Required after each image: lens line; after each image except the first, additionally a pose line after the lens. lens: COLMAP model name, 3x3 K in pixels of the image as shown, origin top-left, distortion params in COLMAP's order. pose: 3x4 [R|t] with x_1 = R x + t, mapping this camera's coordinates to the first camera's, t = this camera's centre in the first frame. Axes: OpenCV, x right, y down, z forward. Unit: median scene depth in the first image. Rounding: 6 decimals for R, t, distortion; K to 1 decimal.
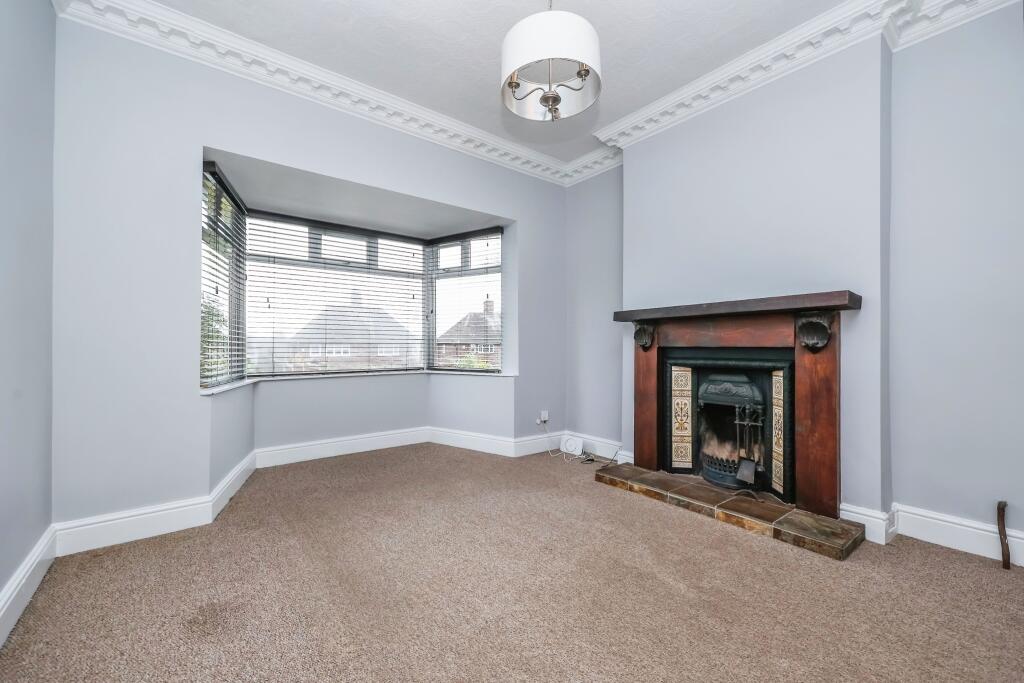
lens RADIAL K [[414.7, 0, 506.8], [0, 414.7, 341.9], [0, 0, 1]] dist [-0.000714, -0.000089]
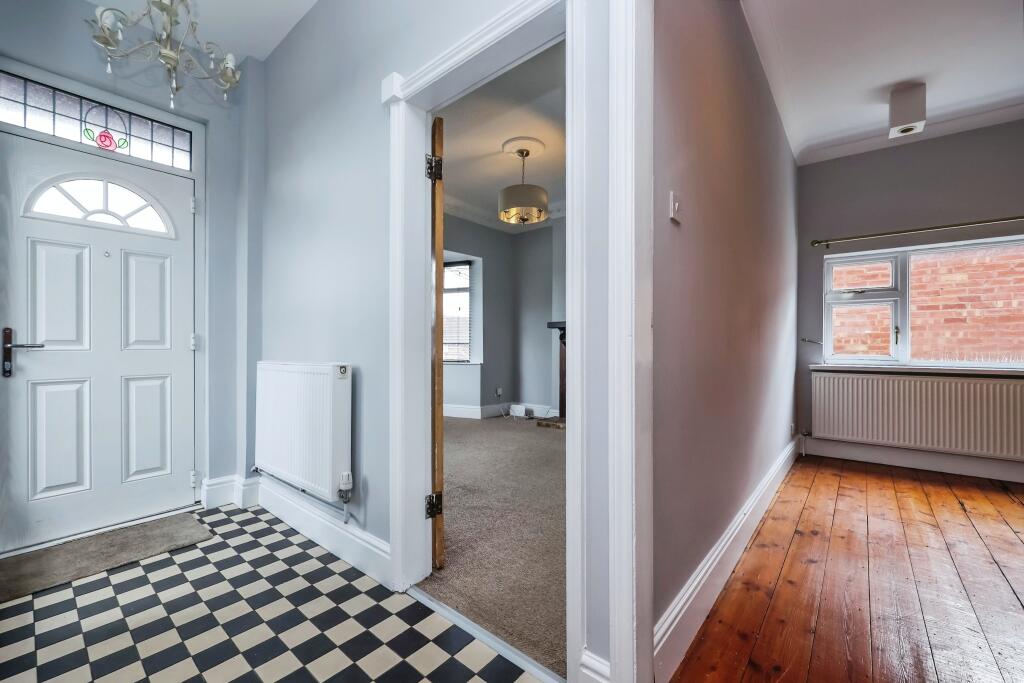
lens RADIAL K [[414.7, 0, 510.5], [0, 414.7, 342.8], [0, 0, 1]] dist [-0.000714, -0.000089]
pose [[0.977178, 0.012227, 0.212068, -0.201138], [-0.012071, 0.999925, -0.002029, 0.008648], [-0.212077, -0.000577, 0.977253, -0.483914]]
